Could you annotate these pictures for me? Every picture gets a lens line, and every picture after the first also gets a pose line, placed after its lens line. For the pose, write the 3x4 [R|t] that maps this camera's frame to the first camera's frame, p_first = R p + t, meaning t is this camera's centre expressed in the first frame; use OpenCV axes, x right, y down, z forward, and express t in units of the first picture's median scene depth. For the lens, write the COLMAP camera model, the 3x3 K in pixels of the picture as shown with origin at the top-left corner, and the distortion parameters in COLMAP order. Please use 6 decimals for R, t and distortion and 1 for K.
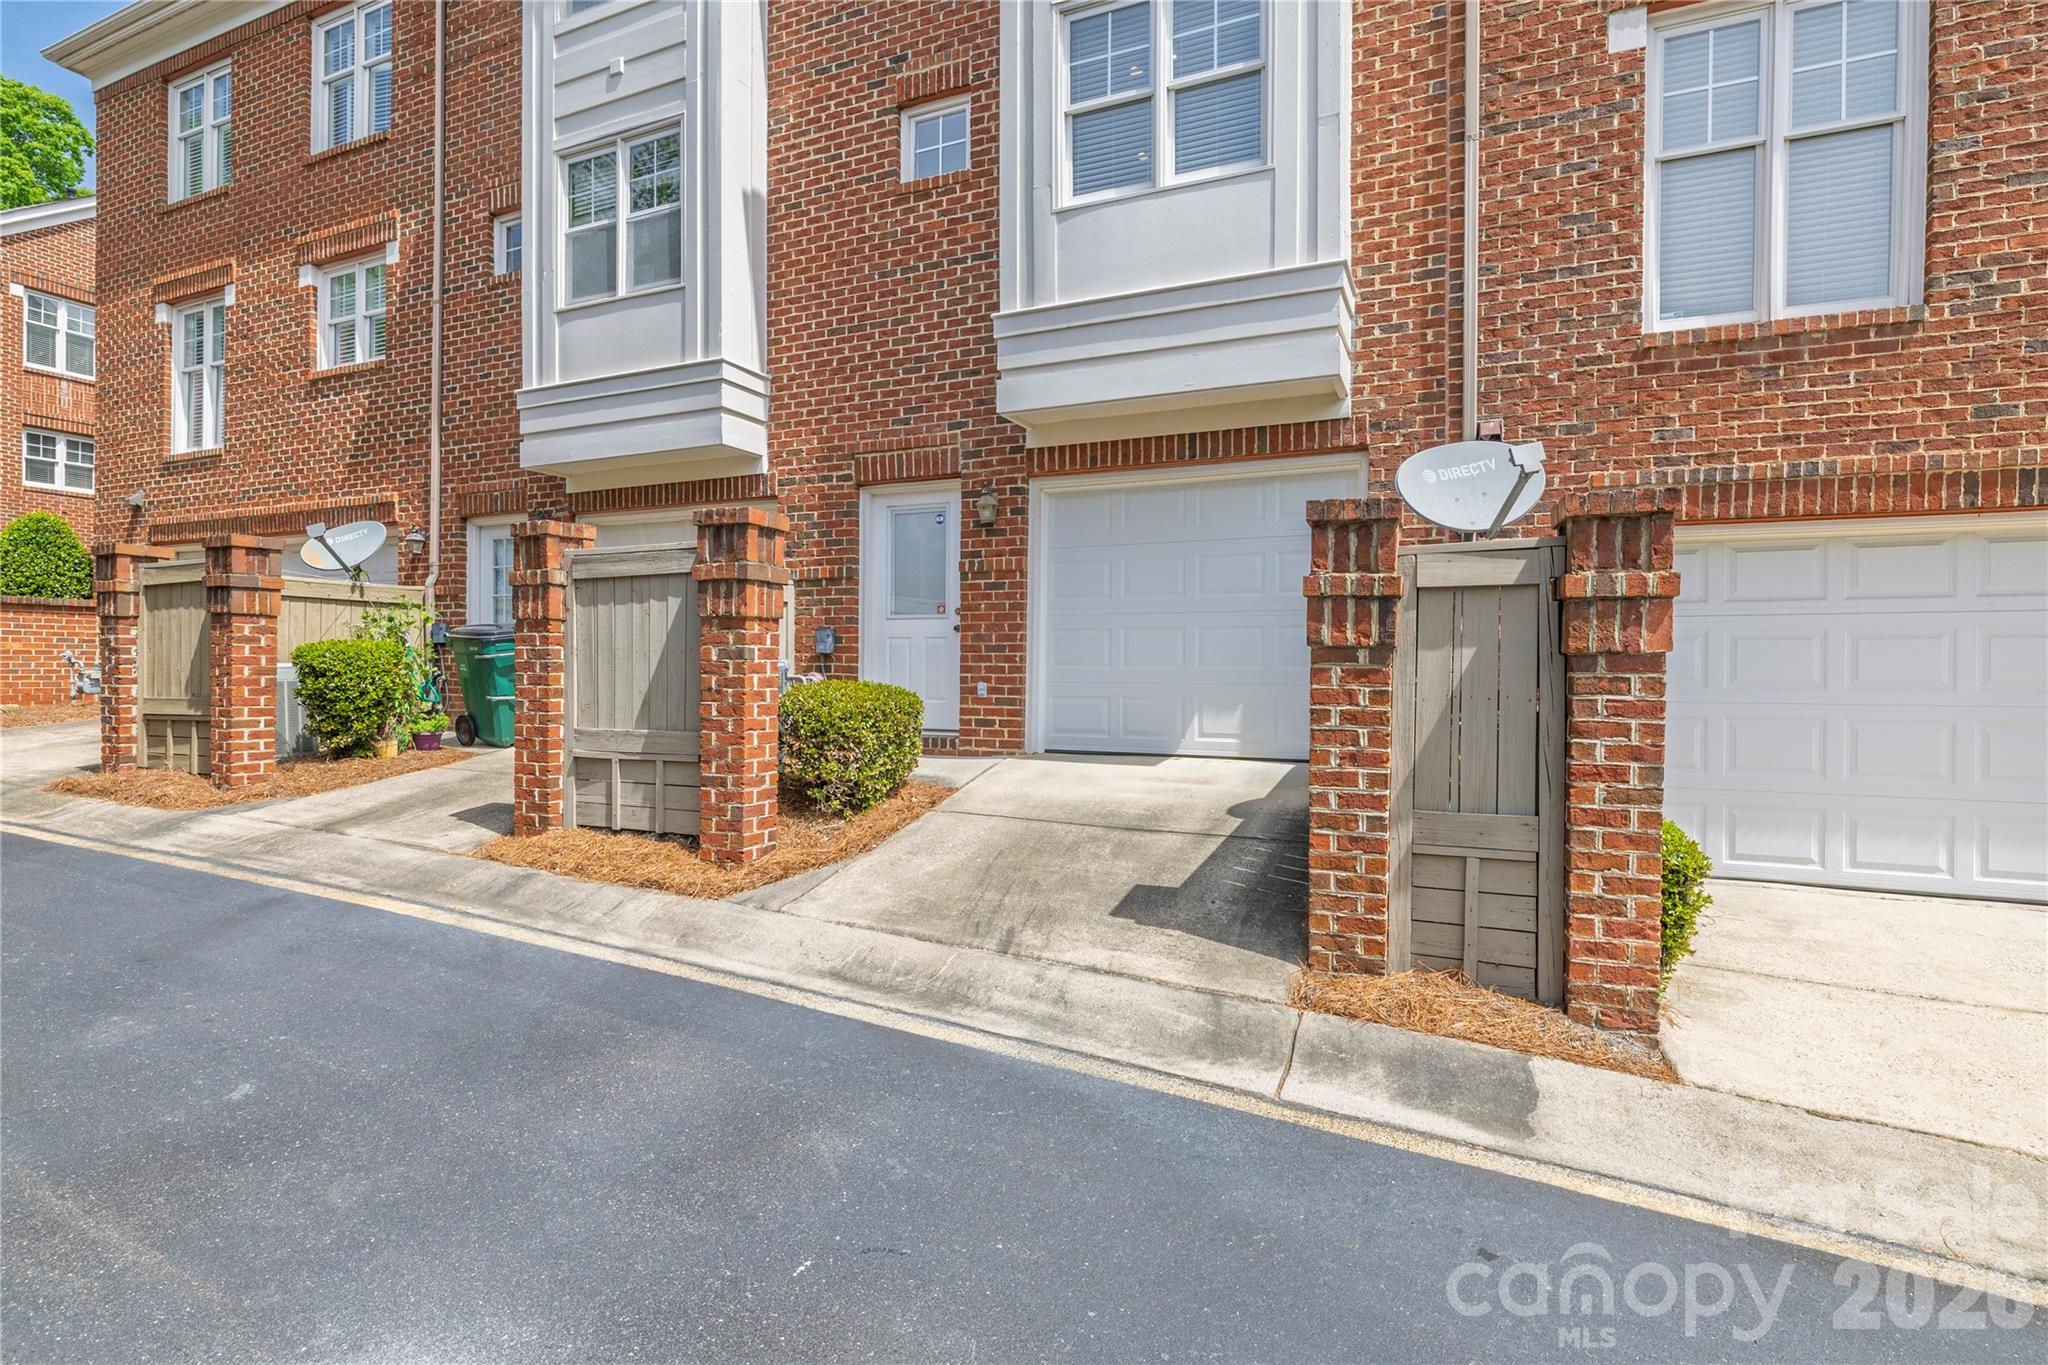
lens RADIAL K [[971.8, 0, 1014.7], [0, 971.8, 675.6], [0, 0, 1]] dist [-0.005708, 0.000976]
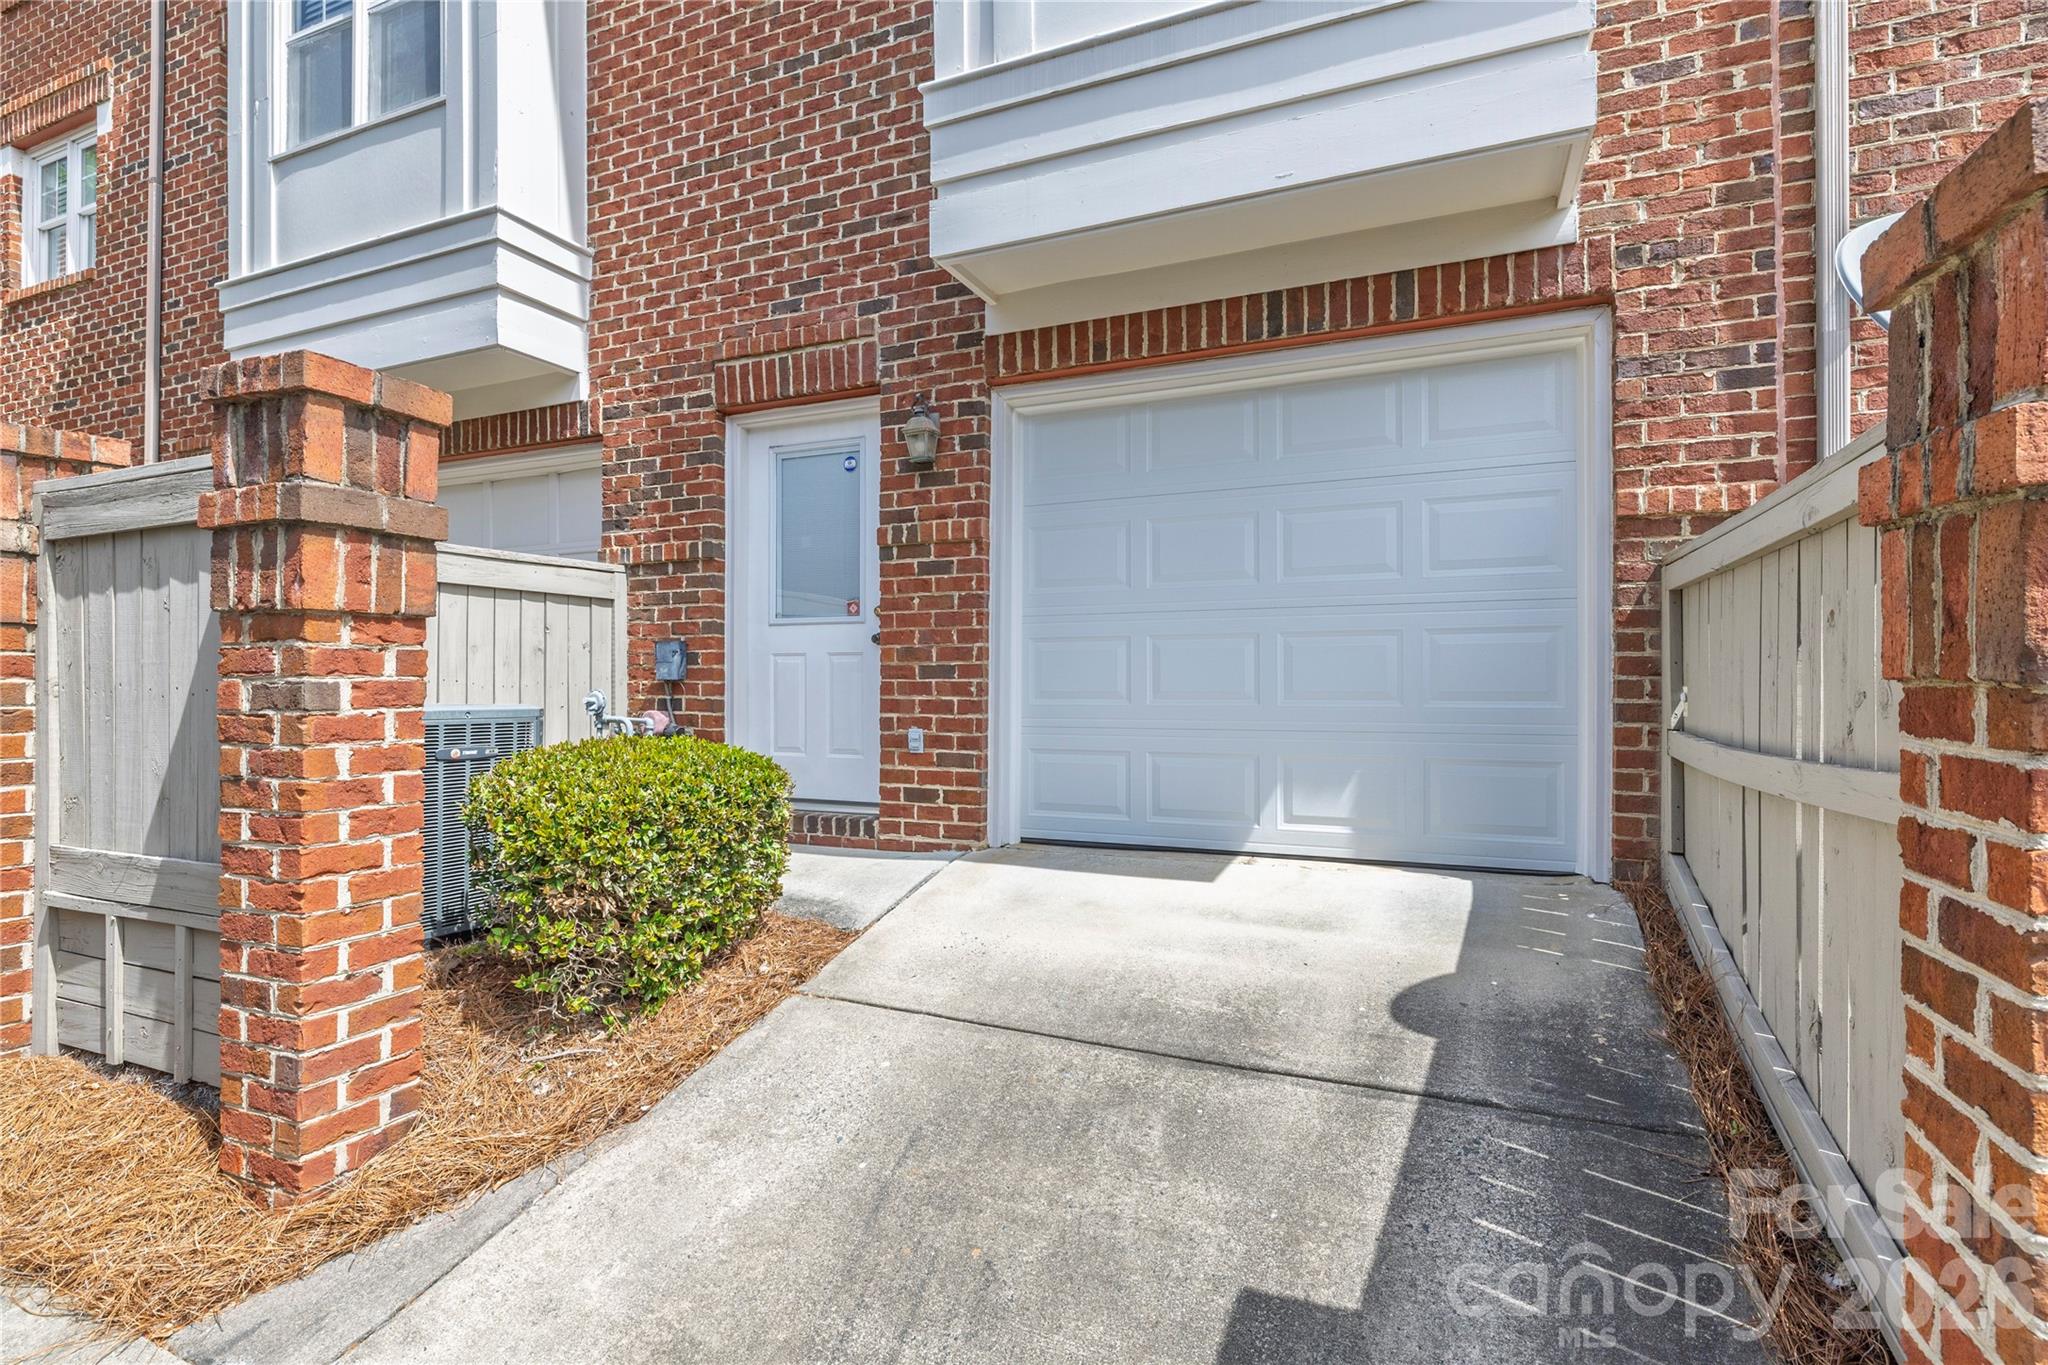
lens RADIAL K [[971.8, 0, 1014.7], [0, 971.8, 675.6], [0, 0, 1]] dist [-0.005708, 0.000976]
pose [[0.999852, -0.007183, 0.015654, 0.018515], [0.007406, 0.999871, -0.014248, -0.016356], [-0.015550, 0.014362, 0.999776, 0.395793]]
